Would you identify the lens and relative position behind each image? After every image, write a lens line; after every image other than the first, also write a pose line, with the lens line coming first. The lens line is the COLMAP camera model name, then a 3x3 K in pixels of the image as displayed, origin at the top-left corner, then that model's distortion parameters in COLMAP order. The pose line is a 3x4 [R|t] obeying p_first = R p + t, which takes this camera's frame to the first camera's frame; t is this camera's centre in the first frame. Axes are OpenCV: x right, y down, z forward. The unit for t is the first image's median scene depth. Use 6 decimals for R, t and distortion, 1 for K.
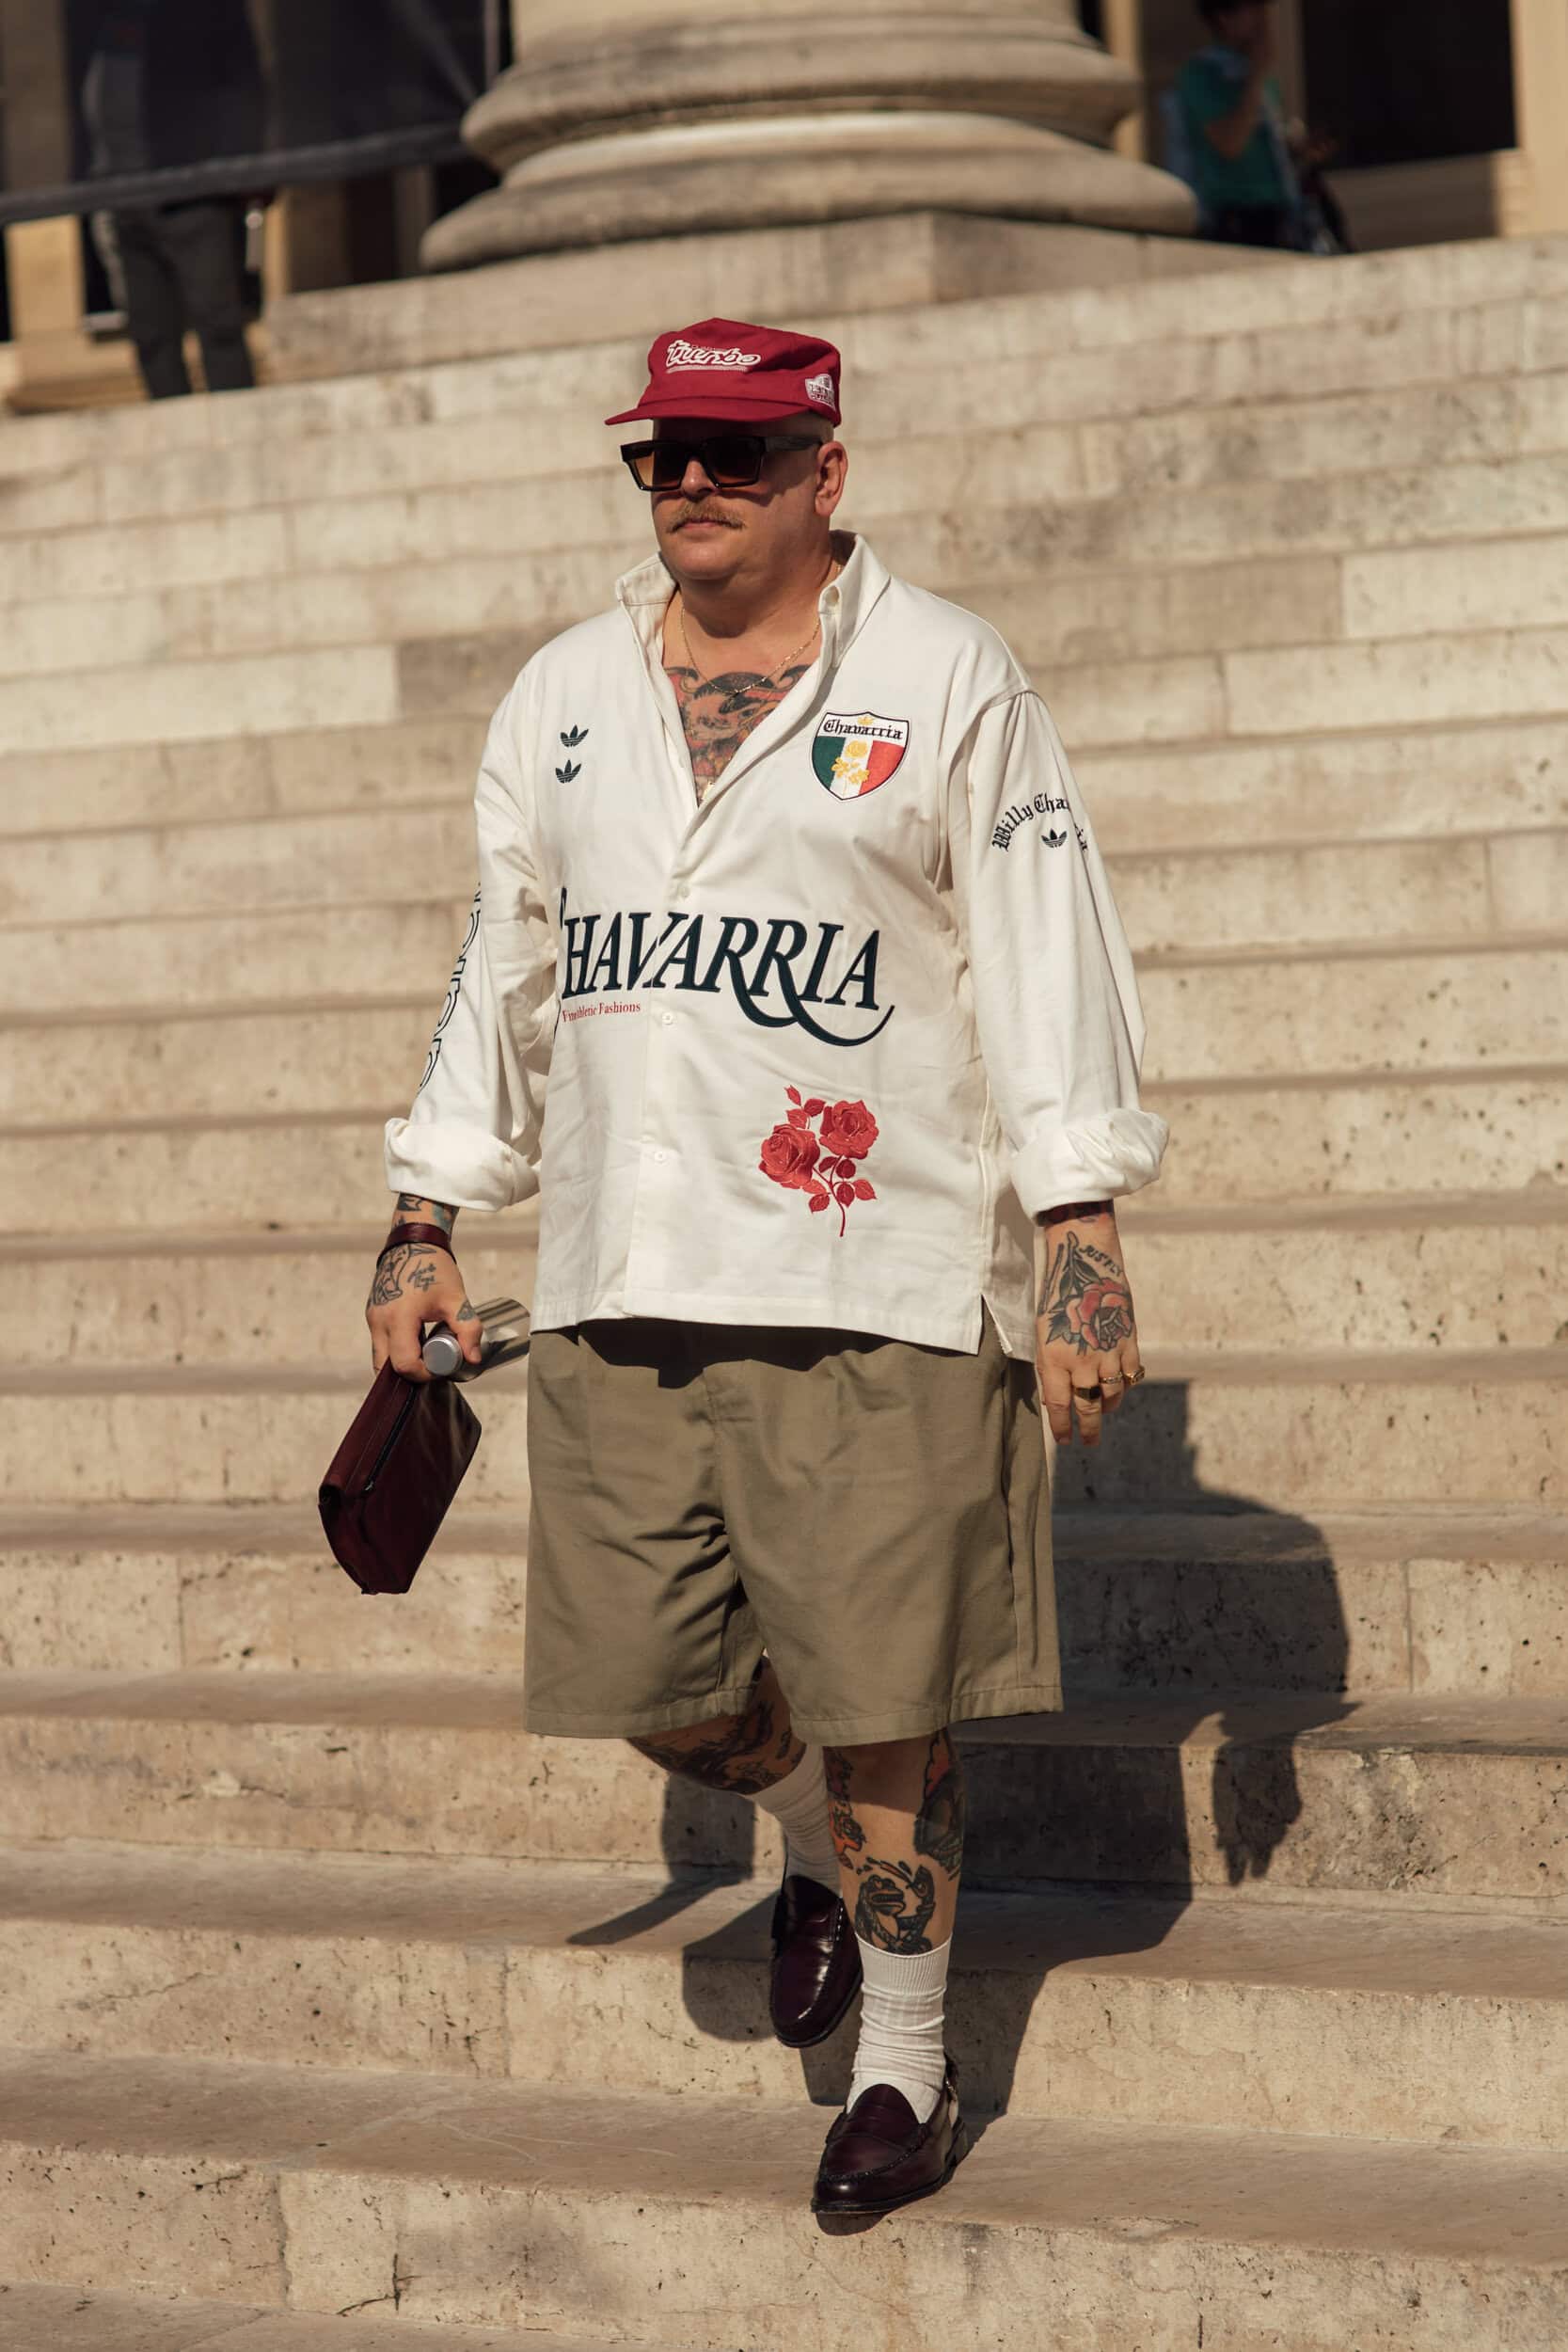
lens RADIAL K [[6428.4, 0, 784.0], [0, 6428.4, 1176.0], [0, 0, 1]] dist [-0.012686, -0.275326]
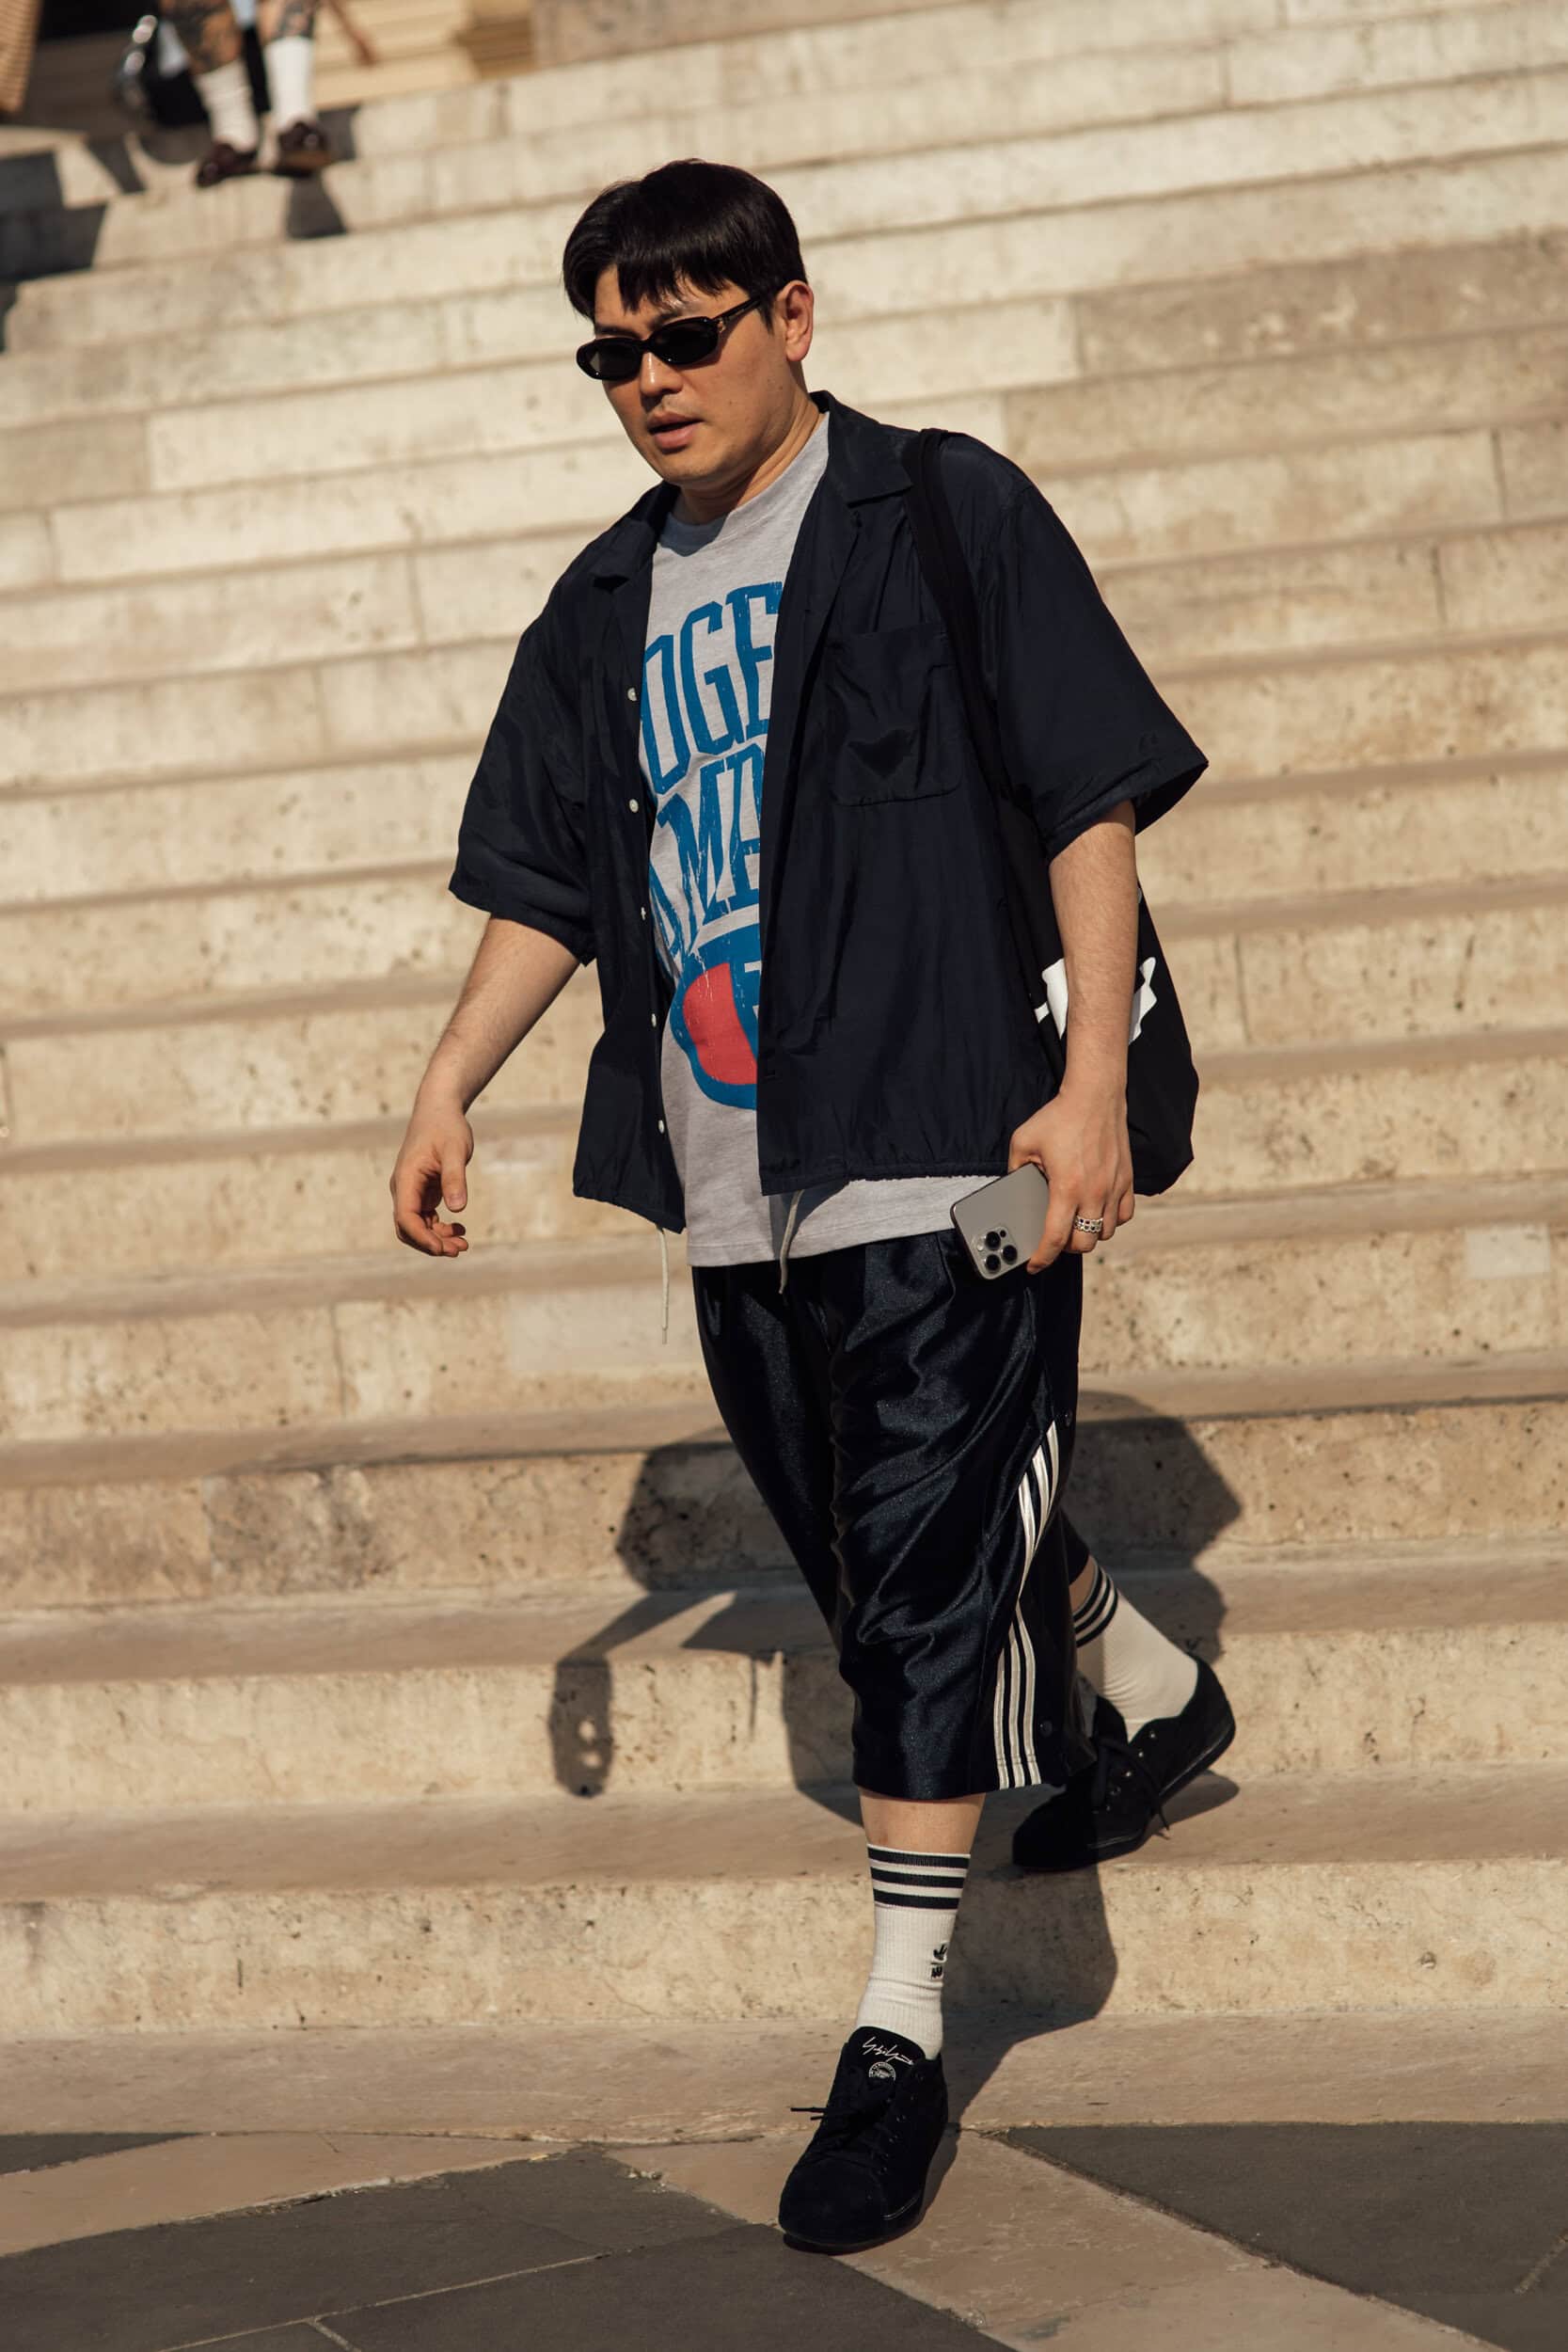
lens RADIAL K [[6428.4, 0, 784.0], [0, 6428.4, 1176.0], [0, 0, 1]] dist [-0.012686, -0.275326]
pose [[0.973553, -0.068193, 0.218049, -0.067703], [0.062085, 0.997466, 0.034747, 0.002268], [-0.219866, -0.020291, 0.975319, -0.120098]]
